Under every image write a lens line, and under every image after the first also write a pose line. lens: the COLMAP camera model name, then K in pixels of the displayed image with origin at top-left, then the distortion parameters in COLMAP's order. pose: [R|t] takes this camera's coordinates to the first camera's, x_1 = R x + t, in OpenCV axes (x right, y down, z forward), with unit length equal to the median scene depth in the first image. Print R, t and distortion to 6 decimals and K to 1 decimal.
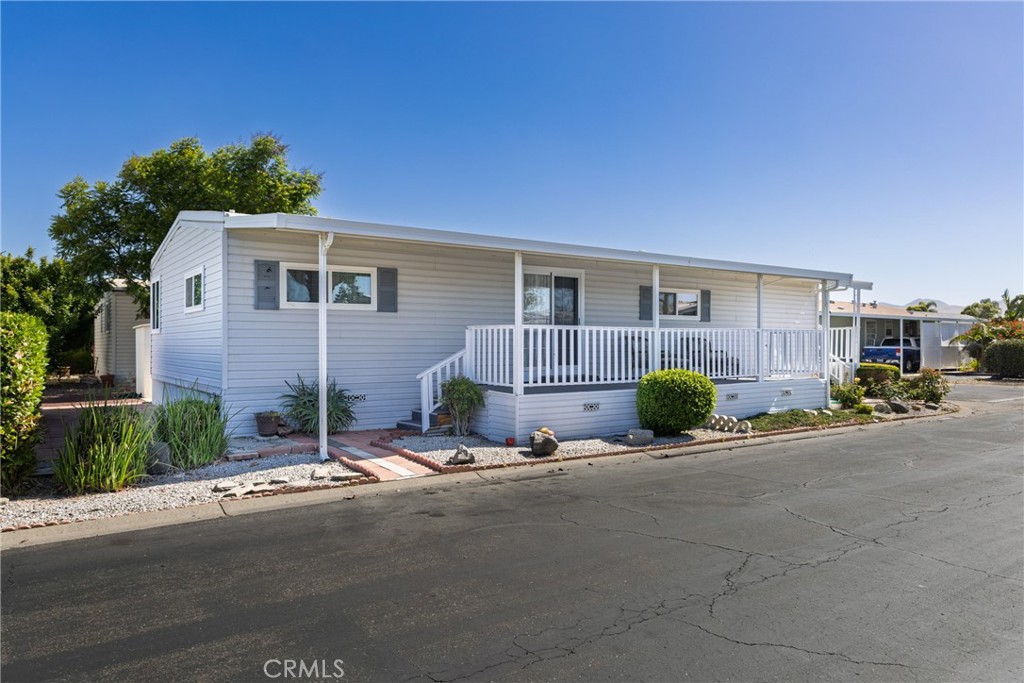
lens RADIAL K [[698.2, 0, 512.0], [0, 698.2, 341.5], [0, 0, 1]] dist [-0.004434, -0.001530]
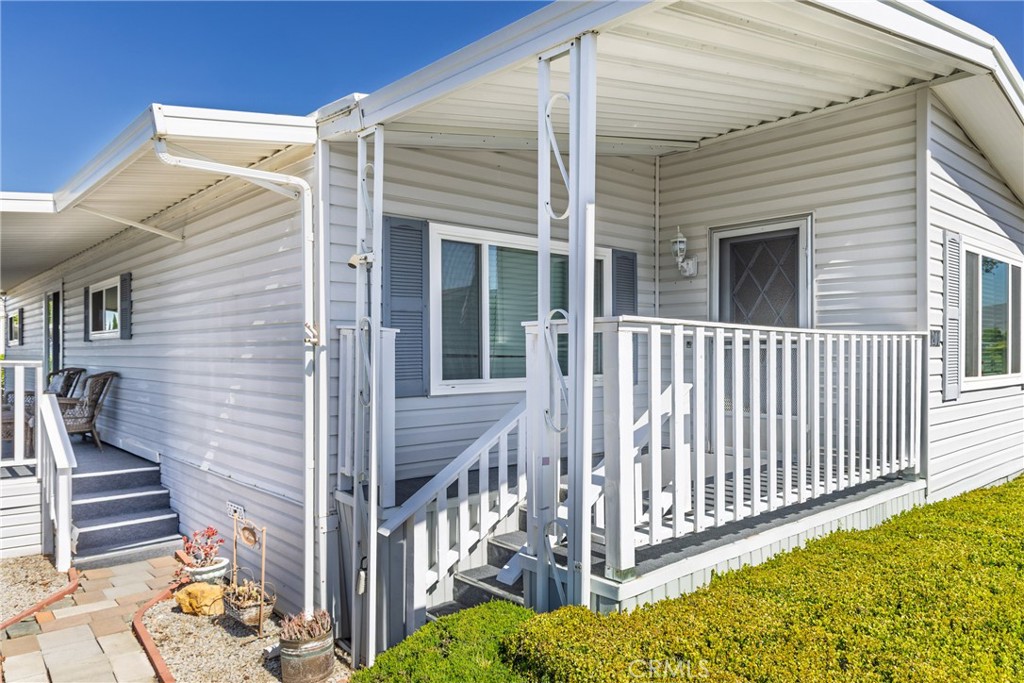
lens RADIAL K [[698.2, 0, 512.0], [0, 698.2, 341.5], [0, 0, 1]] dist [-0.004434, -0.001530]
pose [[0.111159, -0.010661, -0.993745, 0.907371], [0.013760, 0.999863, -0.009188, -0.021308], [0.993707, -0.012653, 0.111290, 1.395869]]
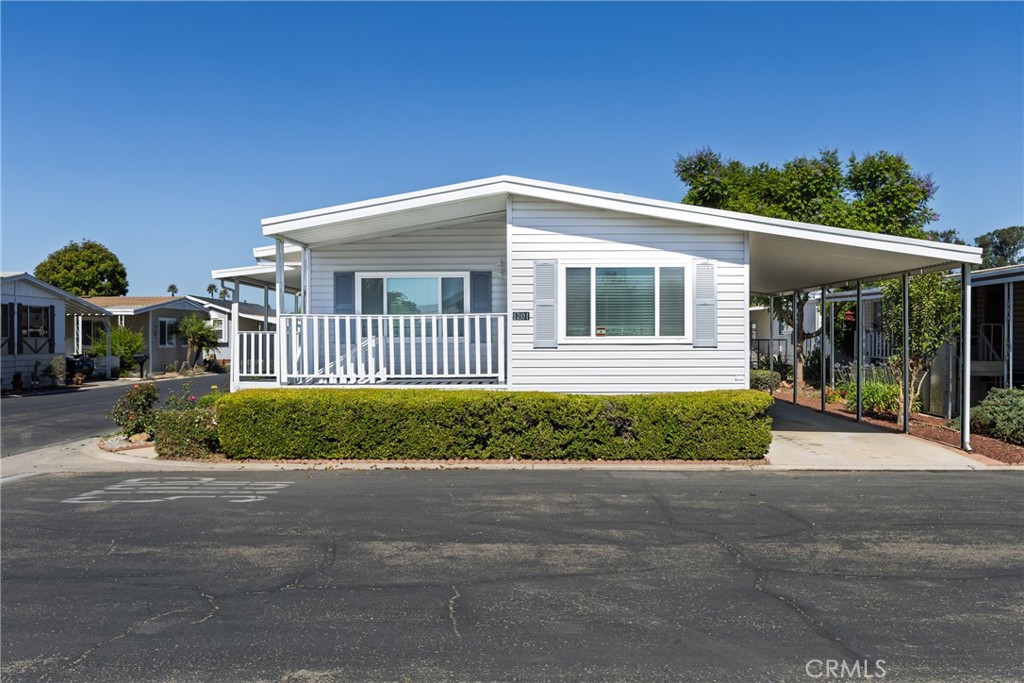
lens RADIAL K [[961.0, 0, 512.0], [0, 961.0, 341.5], [0, 0, 1]] dist [0.001030, 0.000278]
pose [[-0.596118, 0.008118, -0.802856, 1.386770], [0.017007, 0.999852, -0.002518, 0.005883], [0.802717, -0.015156, -0.596168, 2.254341]]
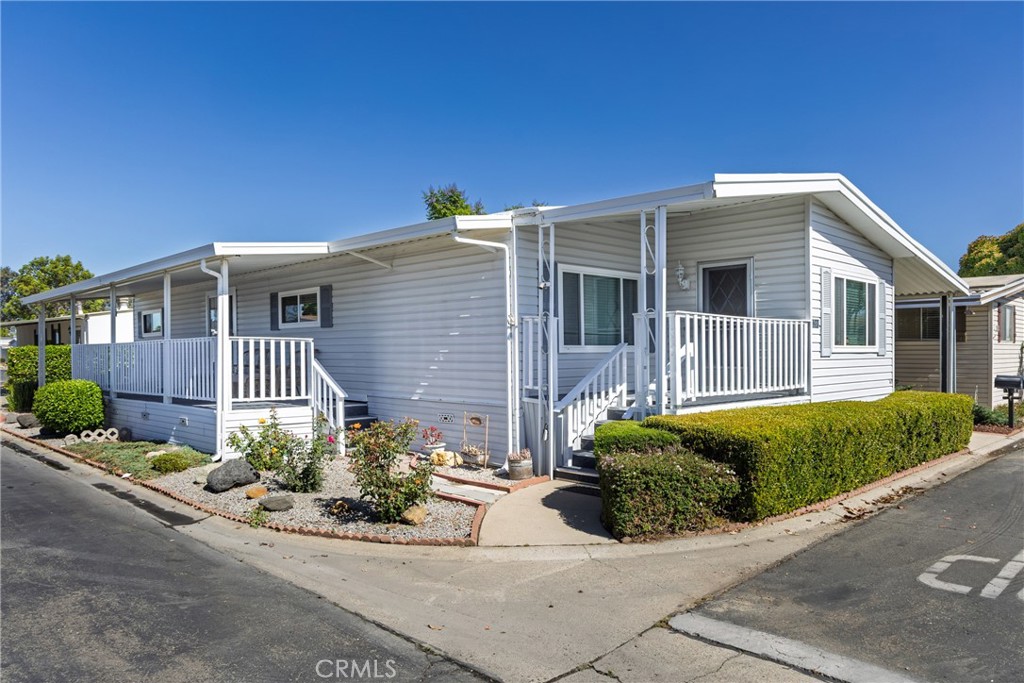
lens RADIAL K [[709.3, 0, 504.1], [0, 709.3, 348.7], [0, 0, 1]] dist [-0.009964, -0.001663]
pose [[0.154088, 0.000154, -0.988057, 1.229881], [0.016017, 0.999868, 0.002654, -0.004705], [0.987927, -0.016235, 0.154065, 1.234321]]
